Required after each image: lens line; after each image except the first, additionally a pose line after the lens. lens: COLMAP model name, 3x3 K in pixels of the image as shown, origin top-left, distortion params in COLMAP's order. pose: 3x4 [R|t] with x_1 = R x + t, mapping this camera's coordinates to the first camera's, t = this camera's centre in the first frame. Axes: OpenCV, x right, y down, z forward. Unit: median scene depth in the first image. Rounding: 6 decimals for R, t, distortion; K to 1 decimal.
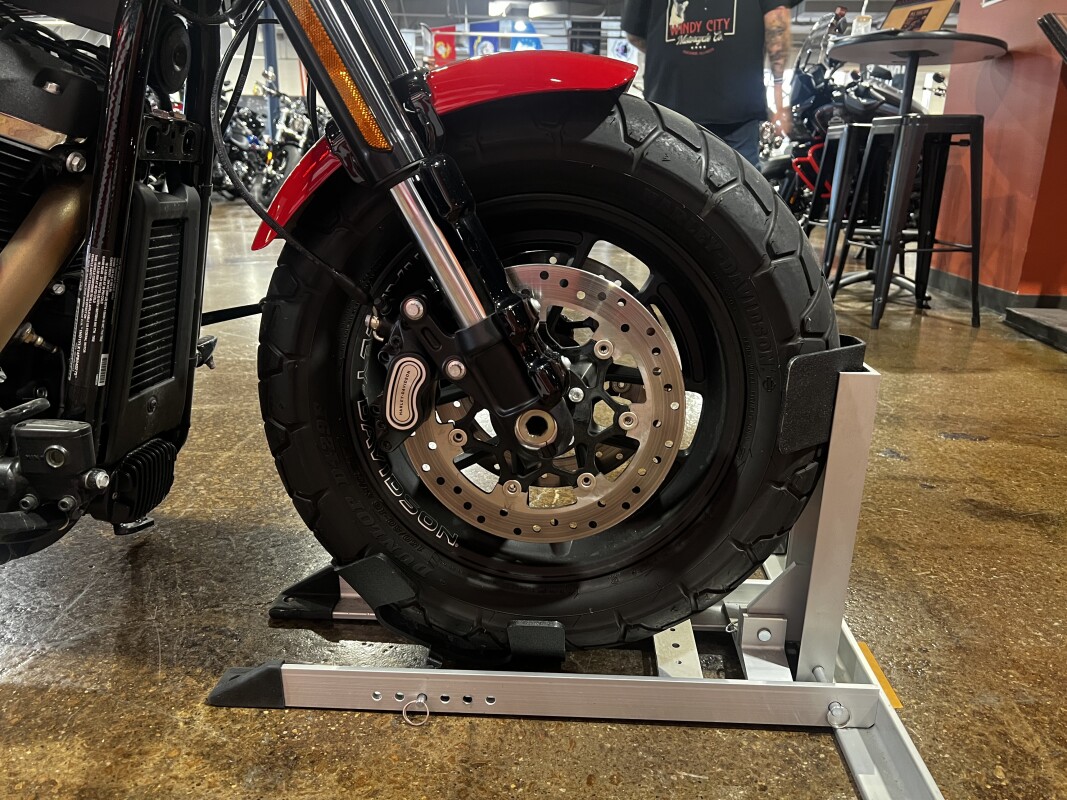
lens RADIAL K [[802.1, 0, 533.6], [0, 802.1, 406.7], [0, 0, 1]] dist [0.057196, -0.072309]
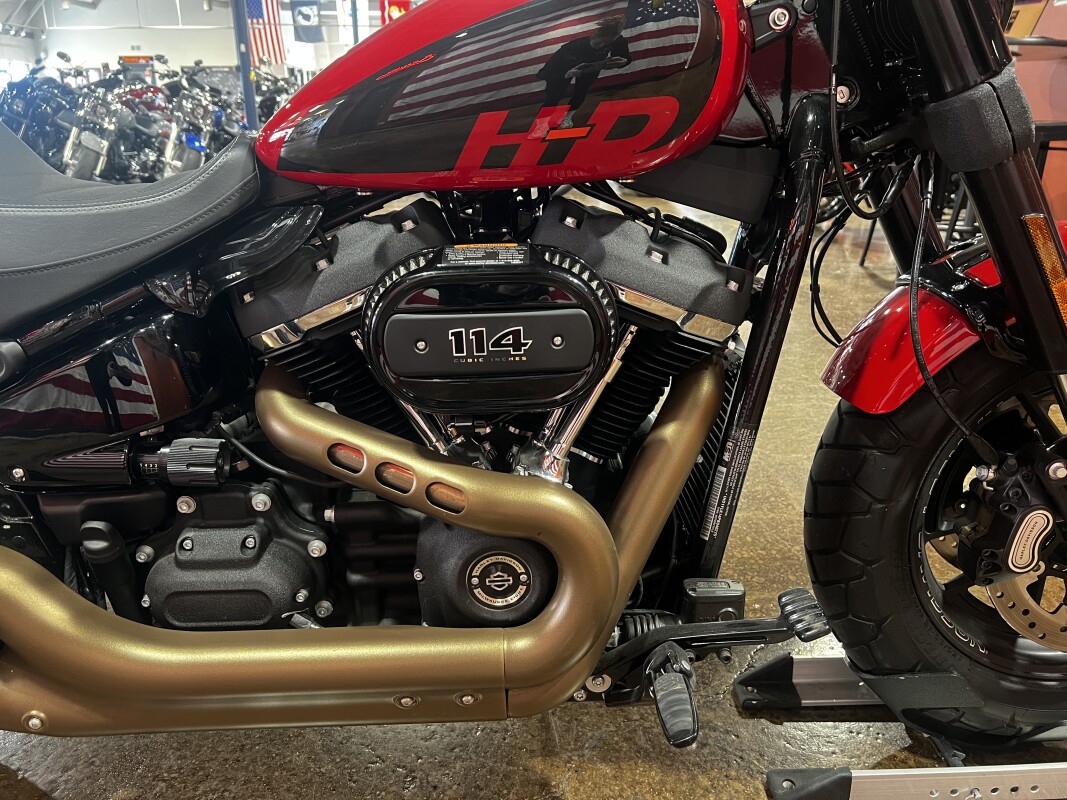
lens RADIAL K [[802.1, 0, 533.6], [0, 802.1, 406.7], [0, 0, 1]] dist [0.057196, -0.072309]
pose [[0.997520, -0.047870, 0.051591, -0.761053], [0.045546, 0.997934, 0.045310, -0.242062], [-0.053653, -0.042848, 0.997640, -0.055969]]
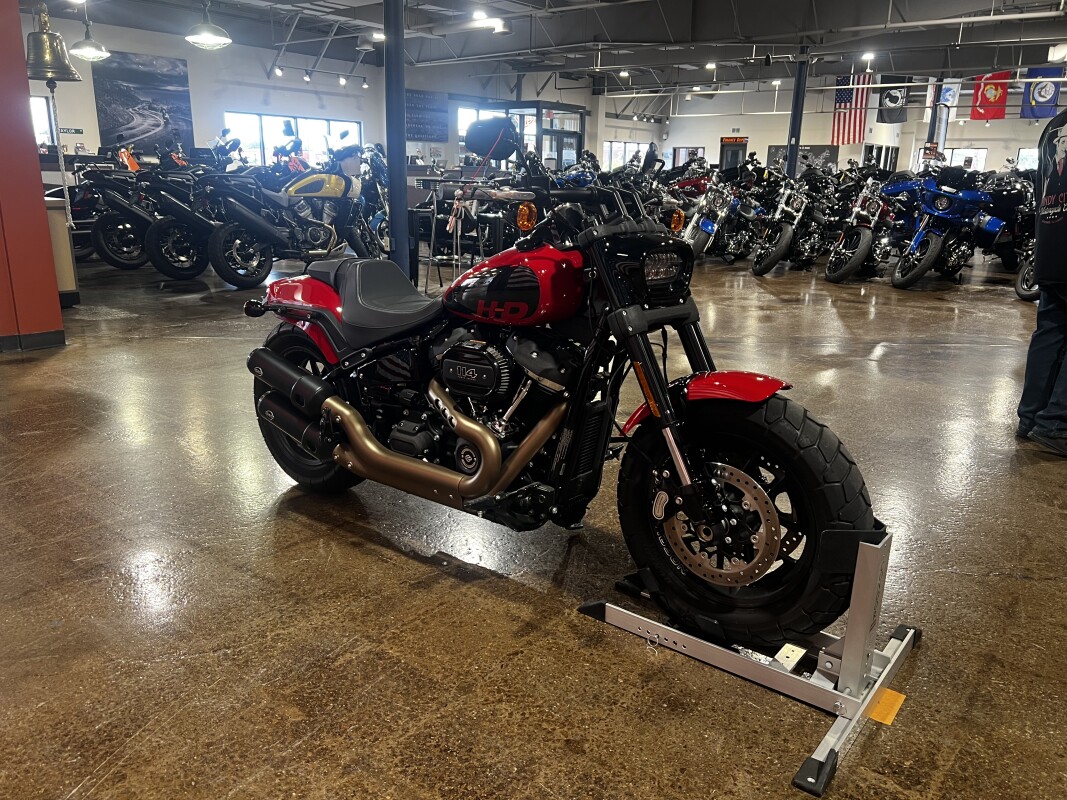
lens RADIAL K [[792.1, 0, 532.7], [0, 792.1, 379.9], [0, 0, 1]] dist [0.019010, -0.004605]
pose [[0.814921, 0.140456, -0.562295, 0.721141], [-0.176791, 0.984194, -0.010377, -0.259599], [0.551950, 0.107866, 0.826872, -1.101332]]
